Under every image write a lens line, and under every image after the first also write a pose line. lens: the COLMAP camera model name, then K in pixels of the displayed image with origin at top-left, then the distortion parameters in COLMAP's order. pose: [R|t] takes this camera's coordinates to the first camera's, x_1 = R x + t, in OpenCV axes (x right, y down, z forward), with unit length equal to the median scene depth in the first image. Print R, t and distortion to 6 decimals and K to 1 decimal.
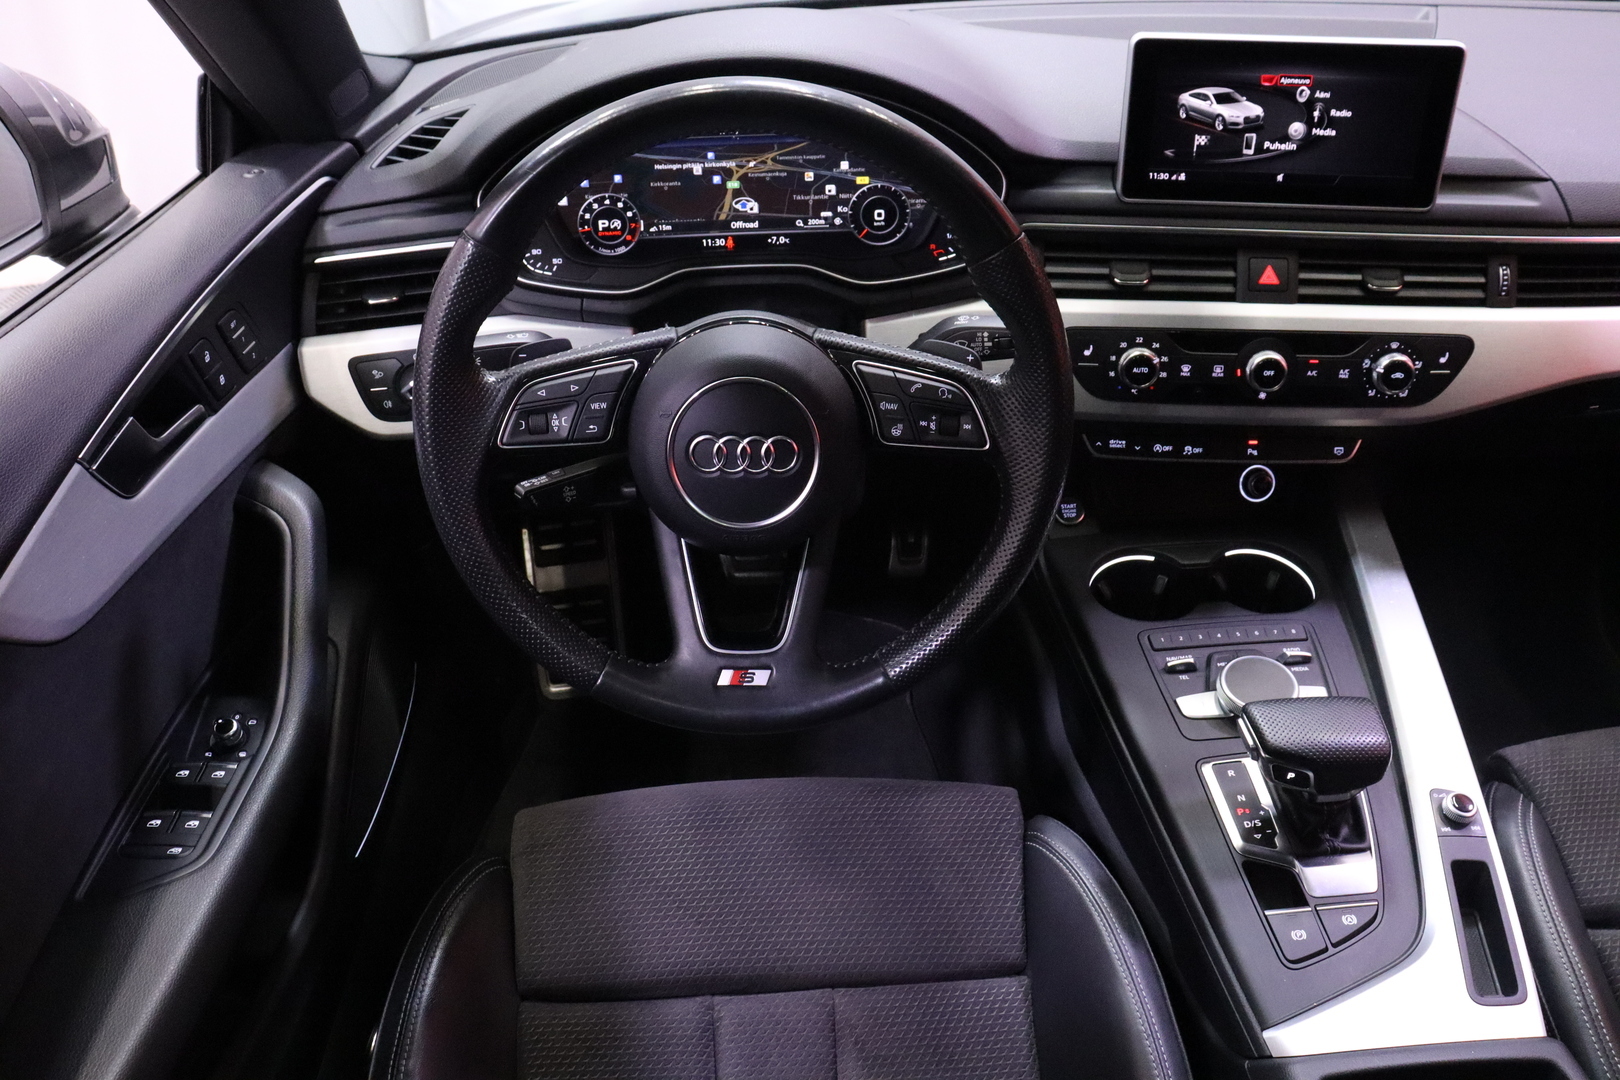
lens RADIAL K [[1329.2, 0, 804.6], [0, 1329.2, 543.4], [0, 0, 1]] dist [-0.174378, 0.147250]
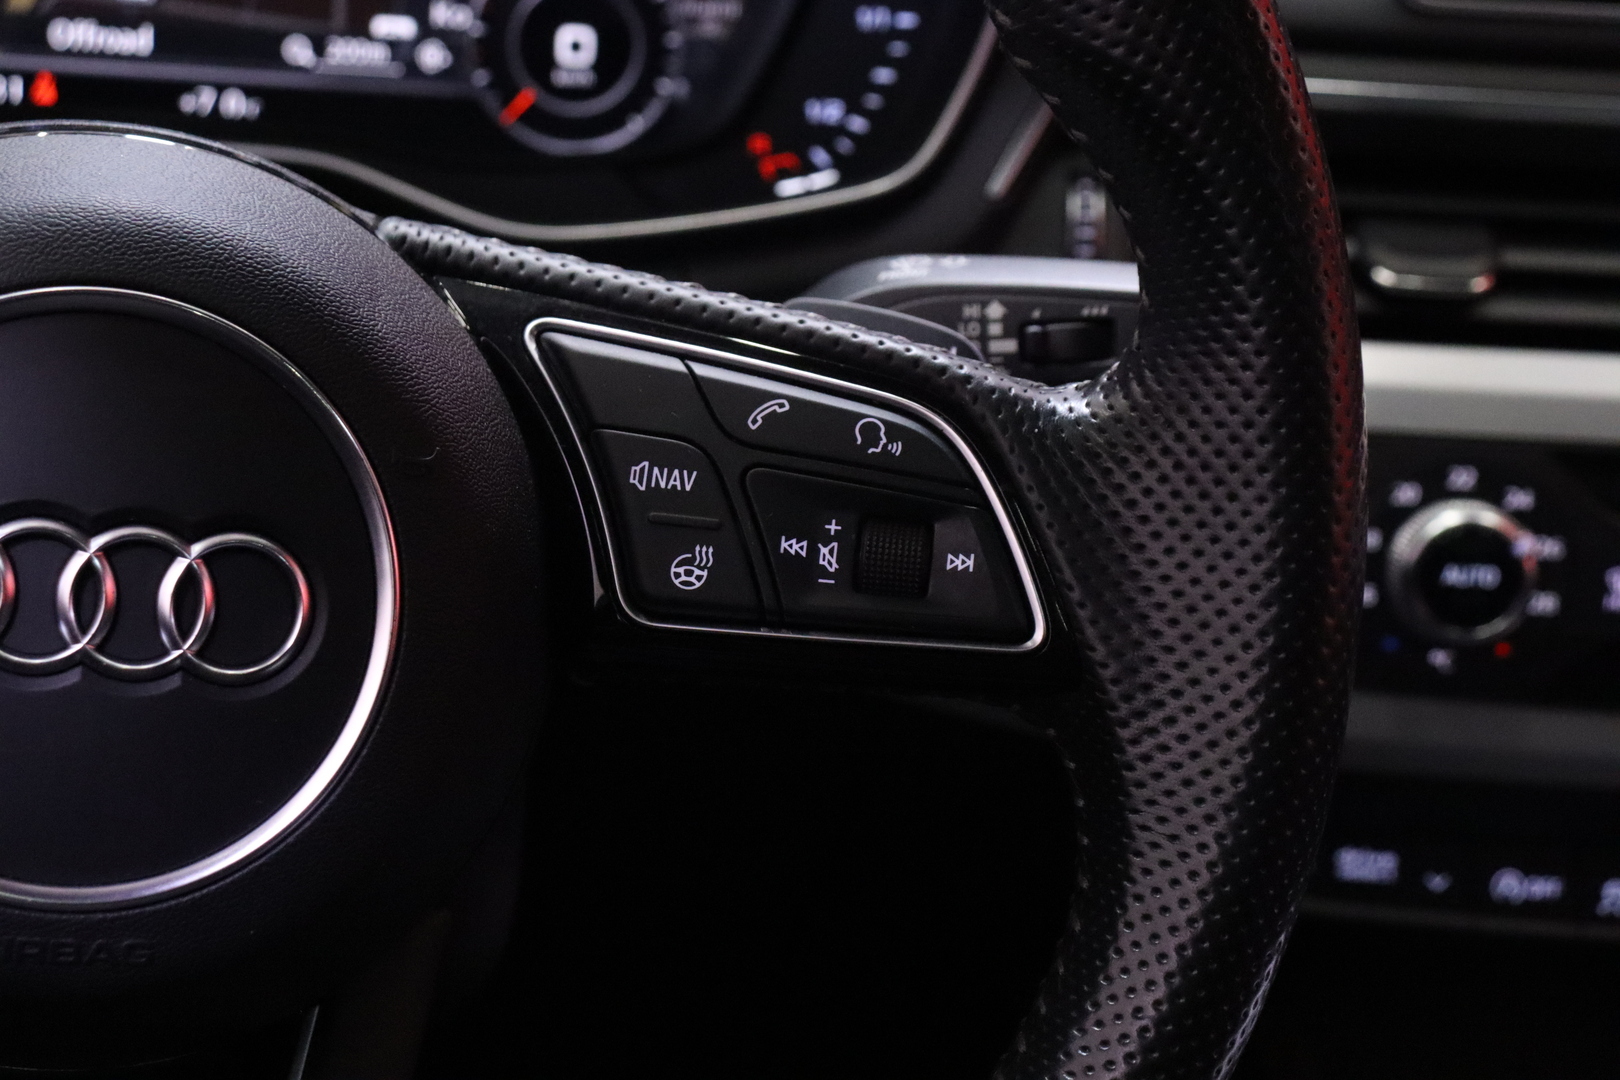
lens RADIAL K [[3738.7, 0, 800.9], [0, 3738.7, 534.4], [0, 0, 1]] dist [0.368872, 0.000000]
pose [[0.986281, 0.057055, 0.154901, -0.019440], [-0.014637, 0.964900, -0.262211, 0.082723], [-0.164424, 0.256346, 0.952497, 0.239172]]
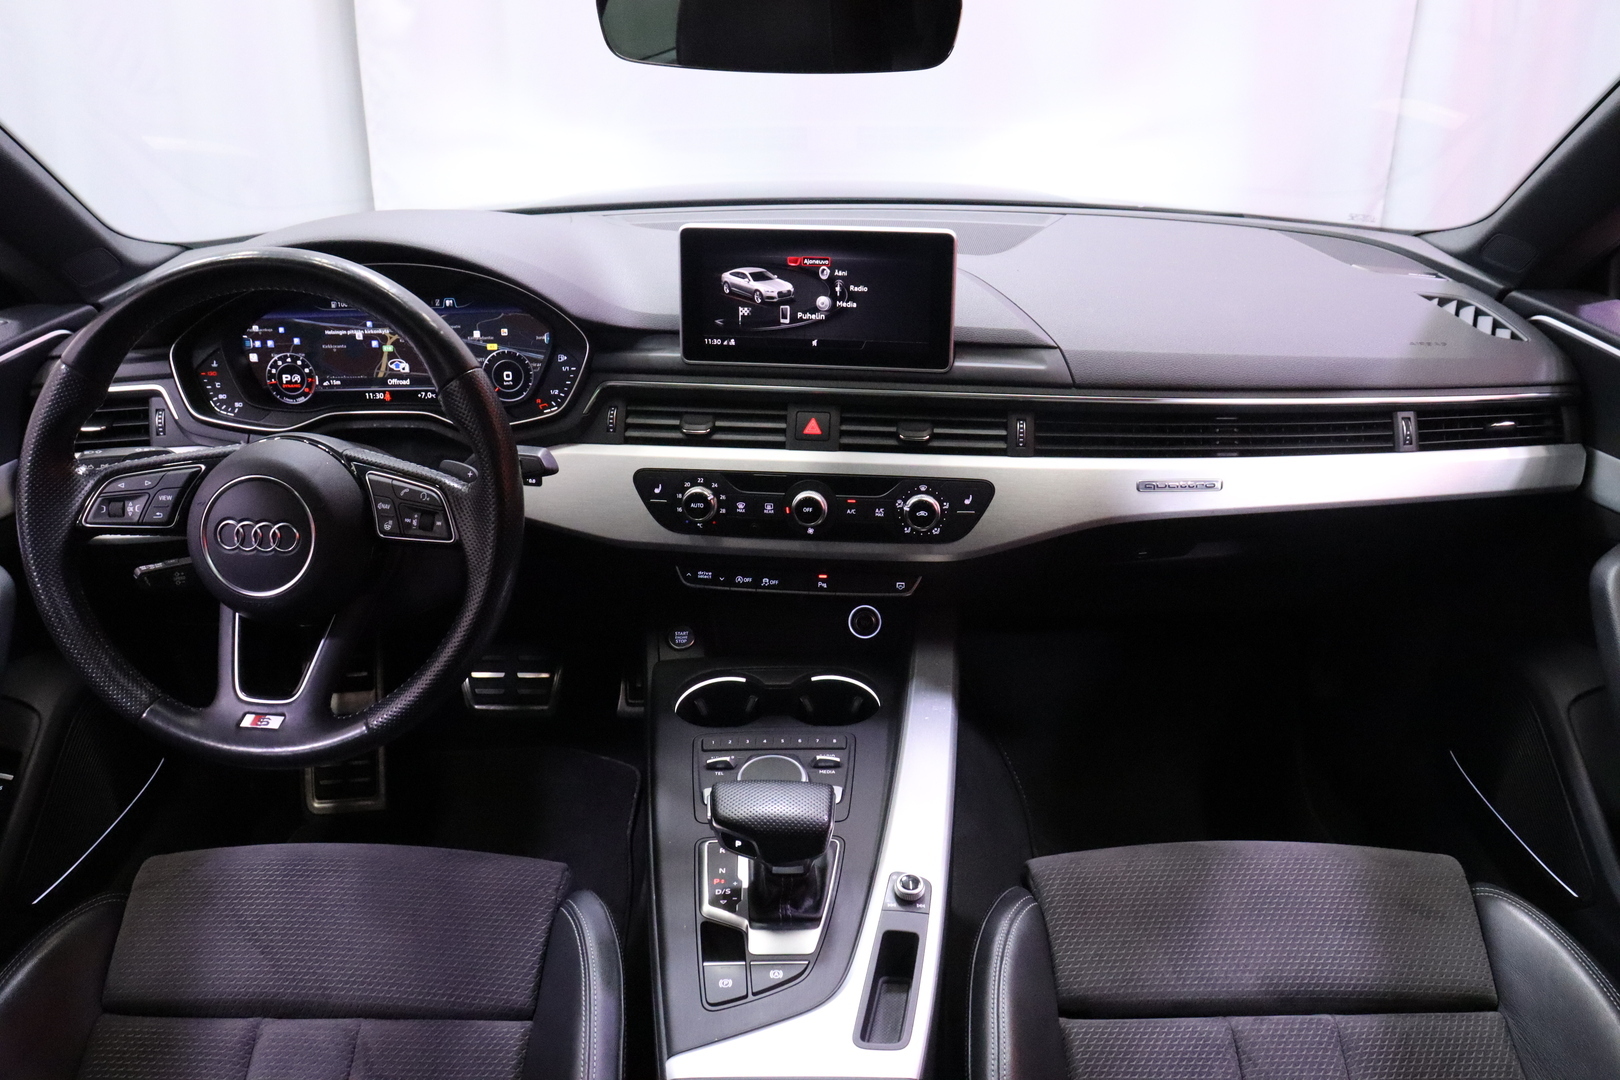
lens RADIAL K [[1329.2, 0, 798.4], [0, 1329.2, 539.8], [0, 0, 1]] dist [-0.174378, 0.147250]
pose [[0.998419, 0.034540, -0.044353, 0.416068], [-0.041667, 0.984319, -0.171404, 0.100166], [0.037737, 0.172981, 0.984202, -0.156442]]
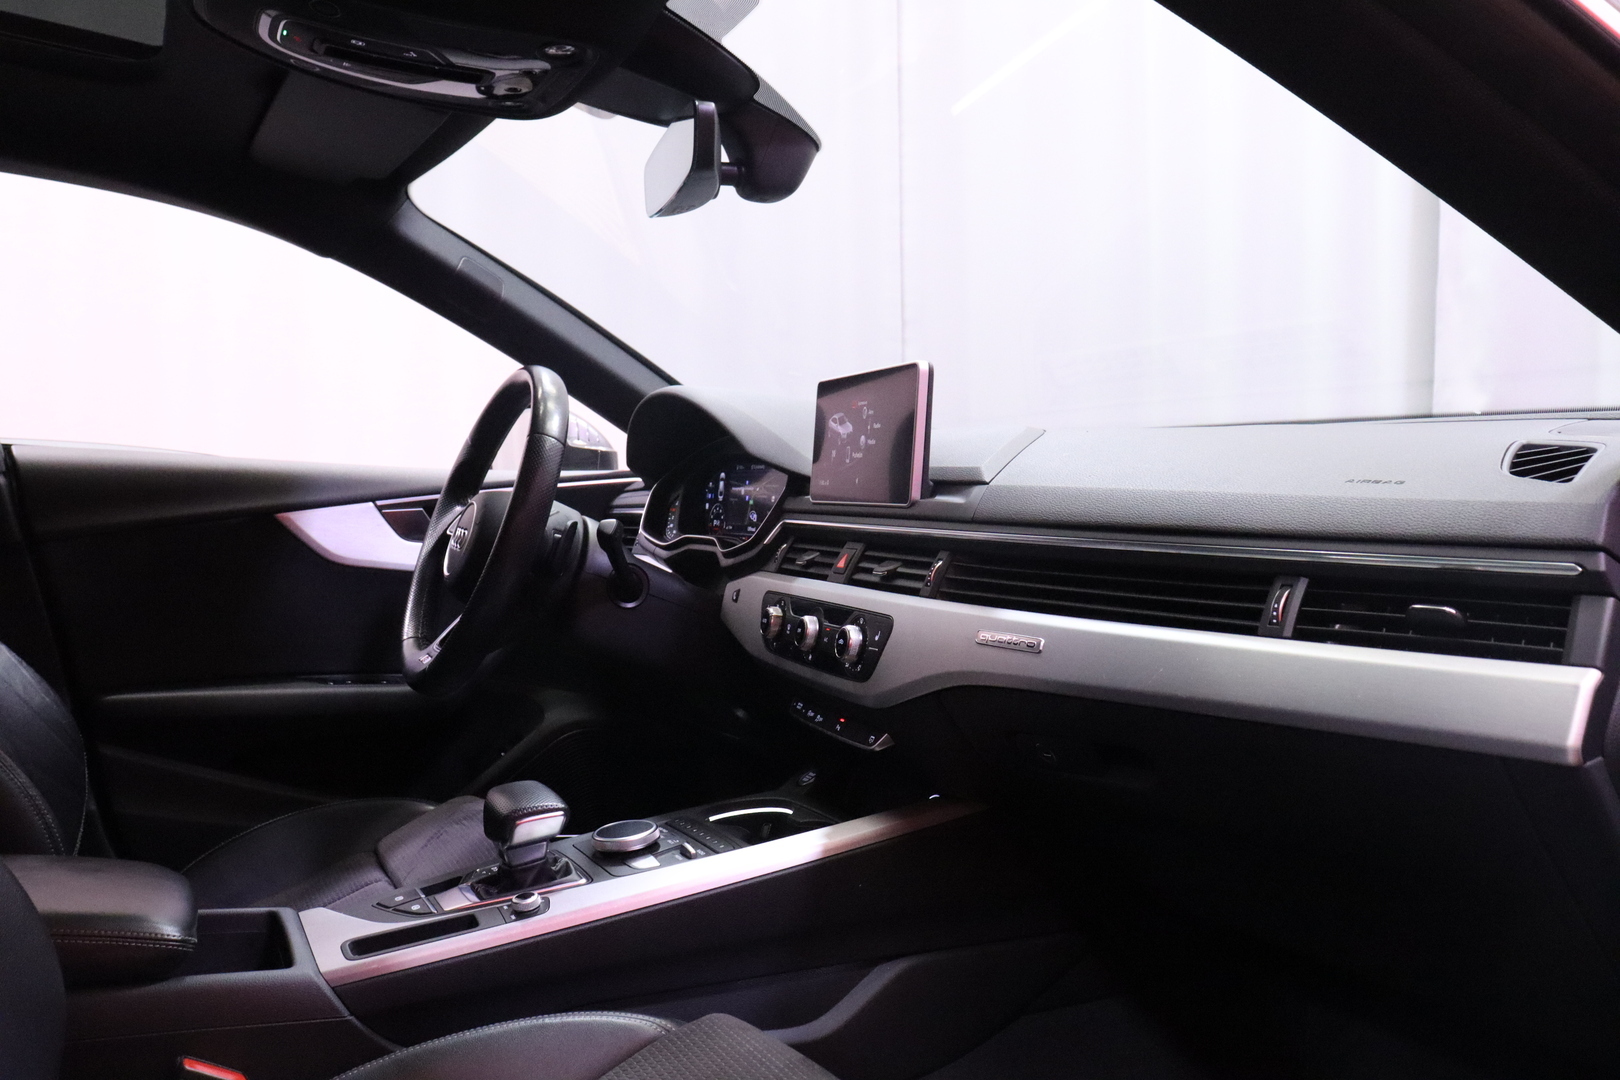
lens RADIAL K [[1329.2, 0, 806.4], [0, 1329.2, 544.9], [0, 0, 1]] dist [-0.174378, 0.147250]
pose [[0.418244, 0.060095, -0.906345, 1.502204], [-0.514957, 0.837653, -0.182092, 0.021266], [0.748259, 0.542887, 0.381289, 0.519364]]
